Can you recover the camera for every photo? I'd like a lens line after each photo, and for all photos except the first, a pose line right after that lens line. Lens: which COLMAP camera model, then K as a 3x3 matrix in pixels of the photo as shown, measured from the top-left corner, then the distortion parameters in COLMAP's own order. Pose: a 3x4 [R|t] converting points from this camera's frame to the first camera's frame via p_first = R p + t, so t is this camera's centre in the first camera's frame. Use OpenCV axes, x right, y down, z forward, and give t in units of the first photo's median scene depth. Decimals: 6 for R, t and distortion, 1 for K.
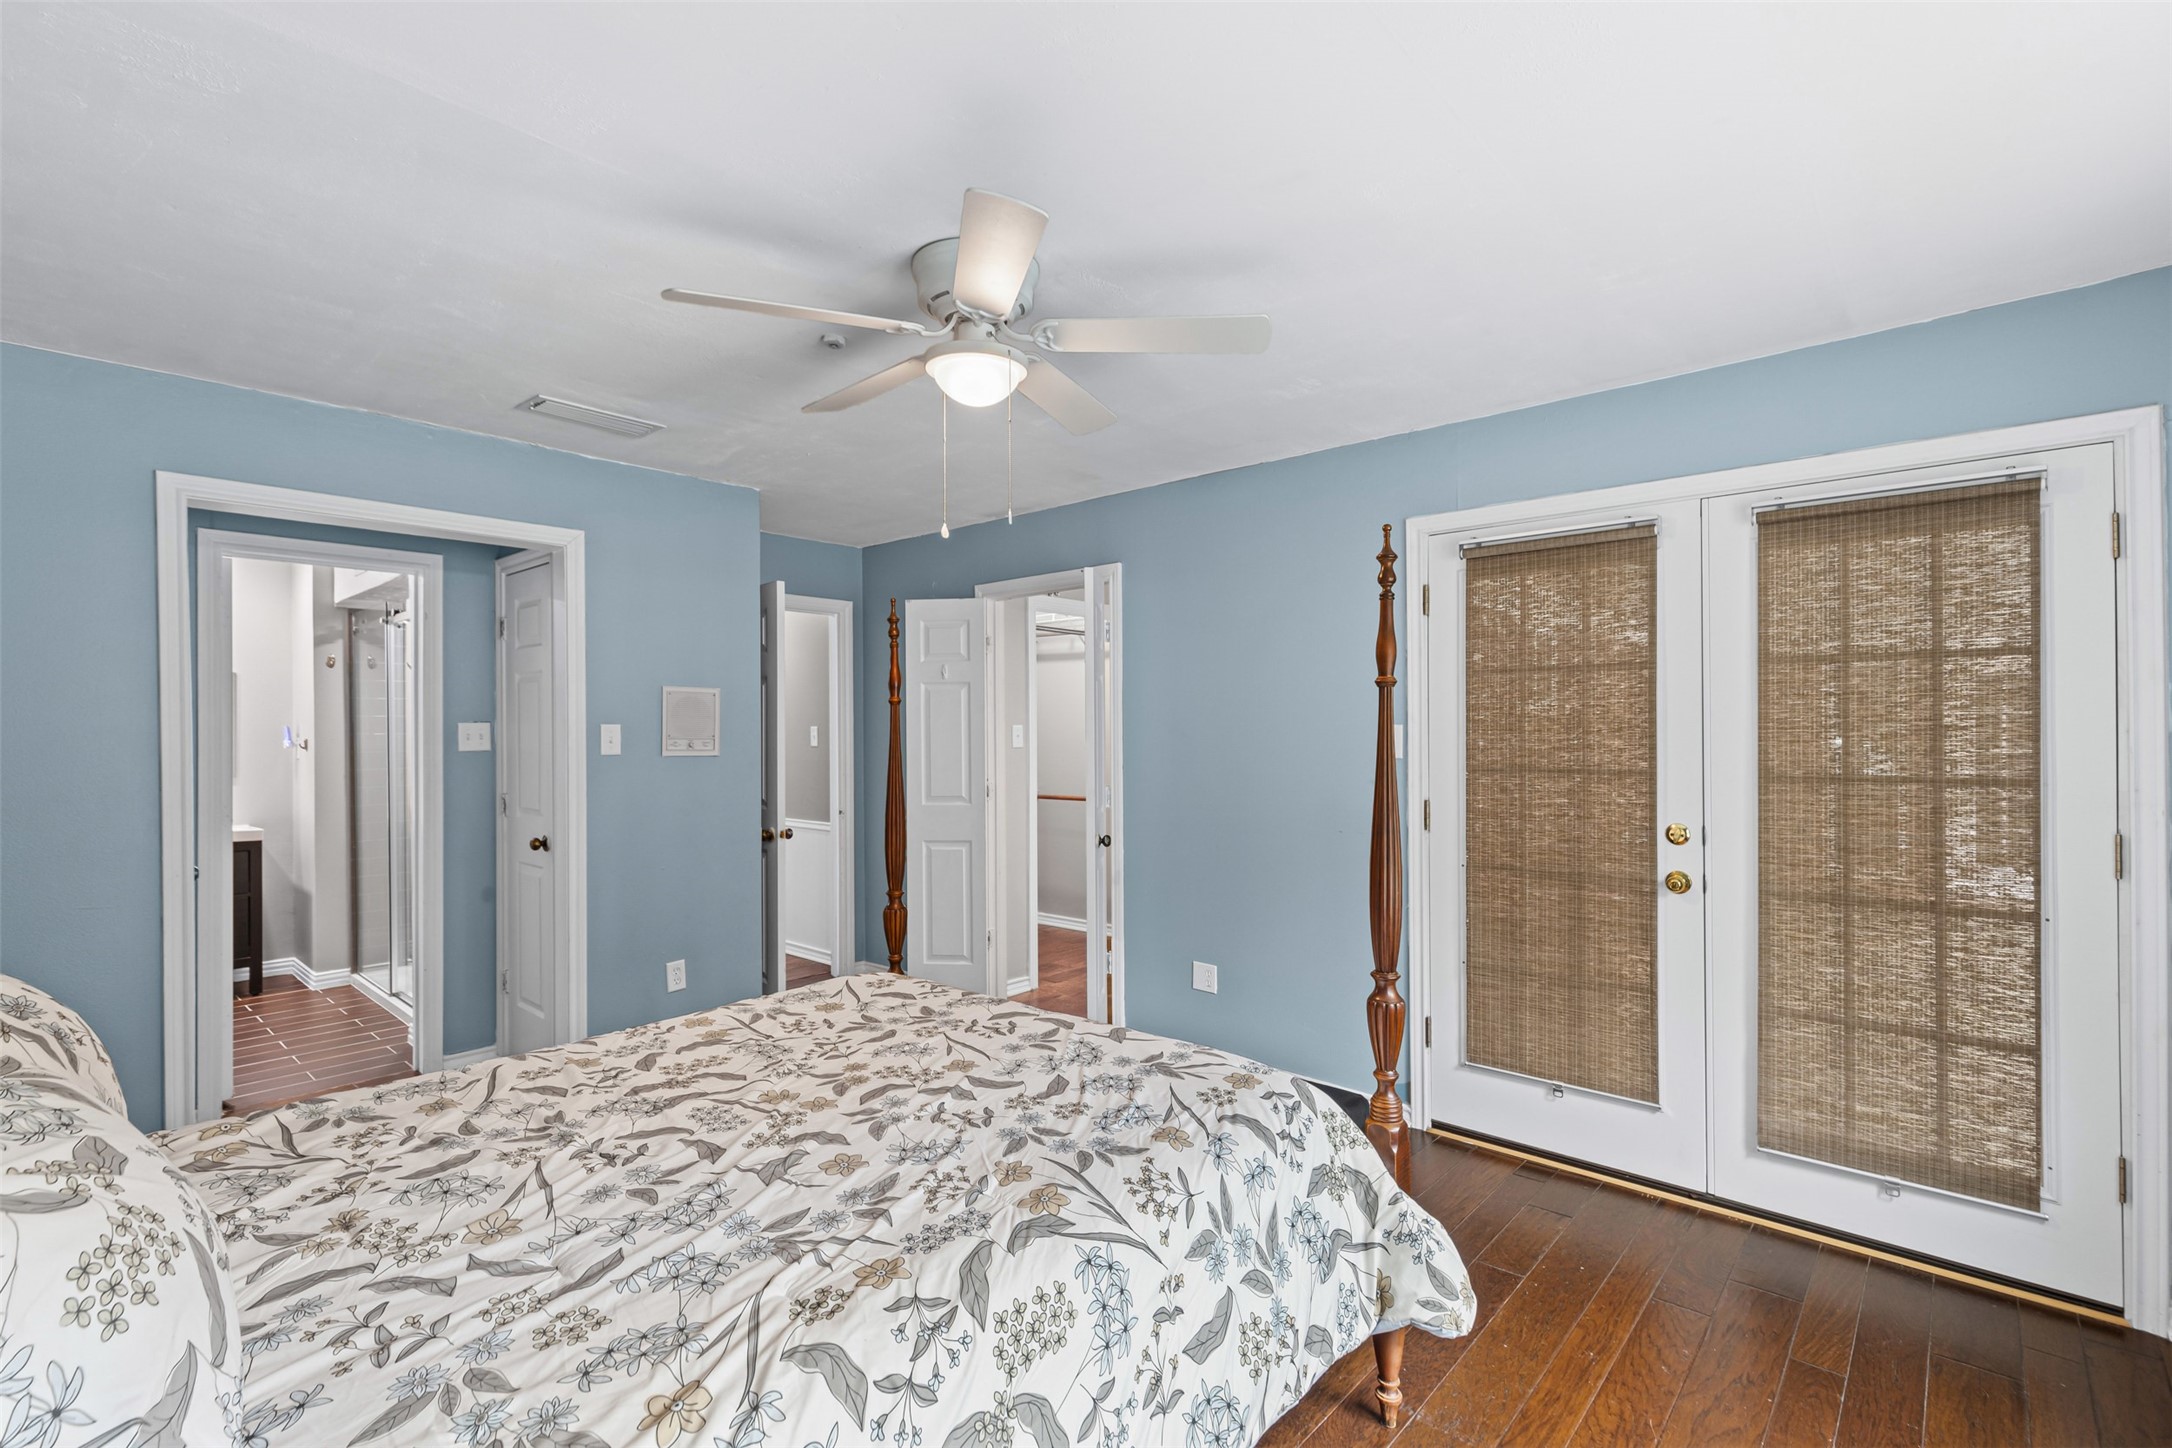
lens RADIAL K [[982.1, 0, 1086.3], [0, 982.1, 722.2], [0, 0, 1]] dist [0.007221, -0.000736]
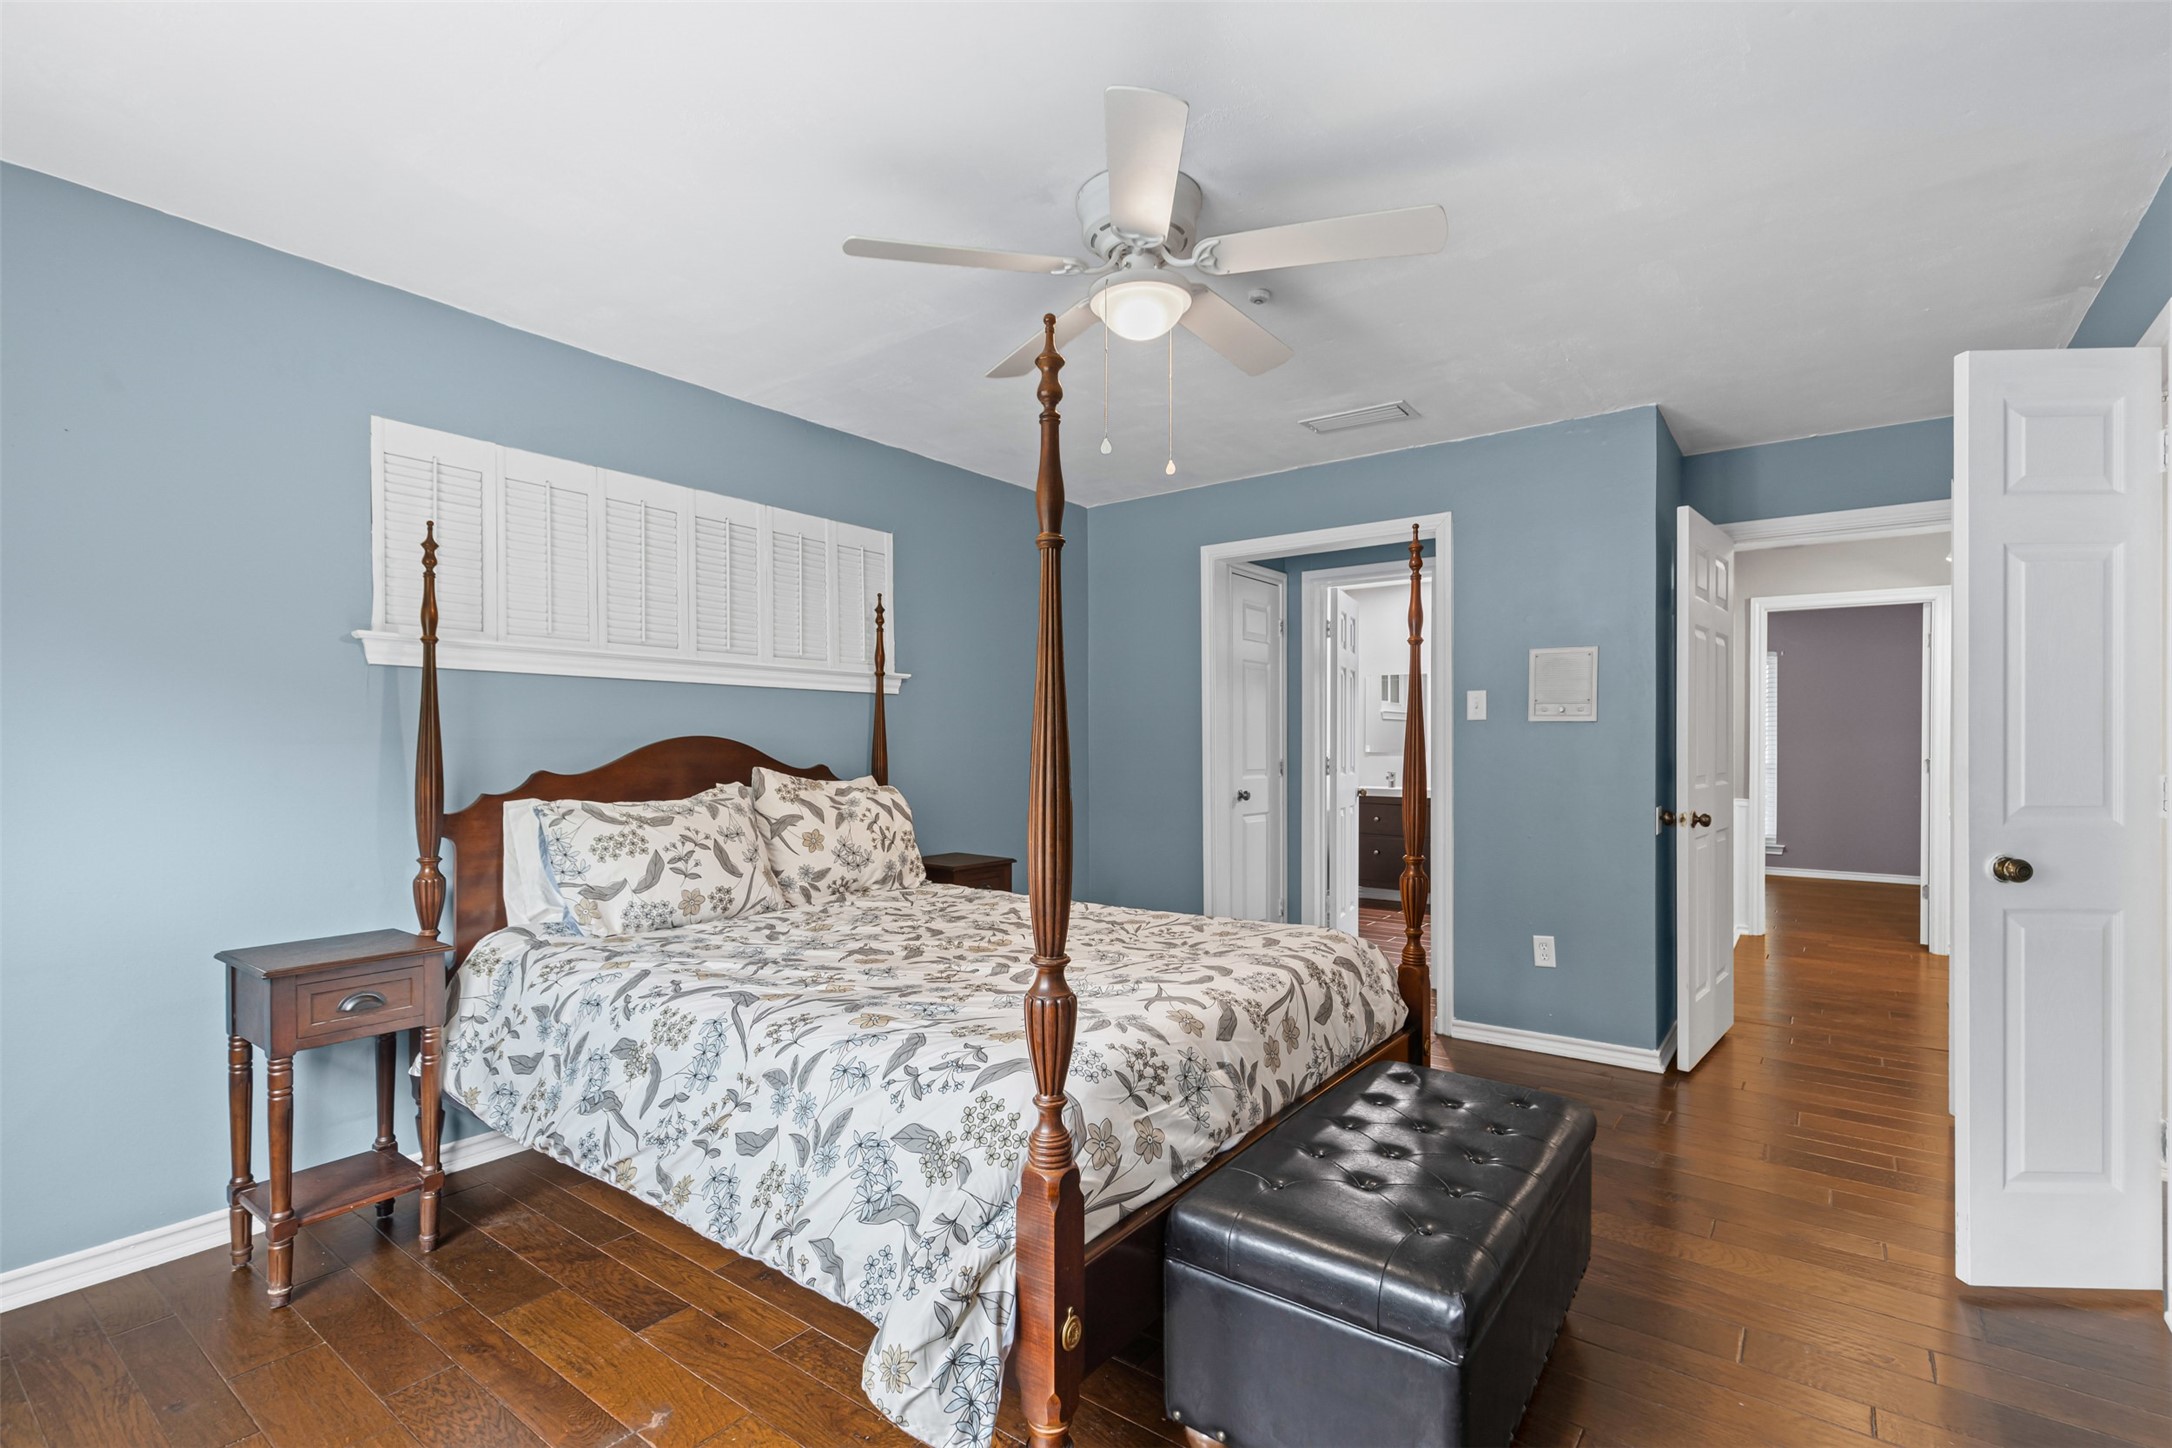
lens RADIAL K [[982.1, 0, 1088.7], [0, 982.1, 747.3], [0, 0, 1]] dist [0.007221, -0.000736]
pose [[0.101769, 0.005240, -0.994794, 1.078377], [0.009659, 0.999934, 0.006256, 0.108584], [0.994761, -0.010245, 0.101712, 1.026278]]
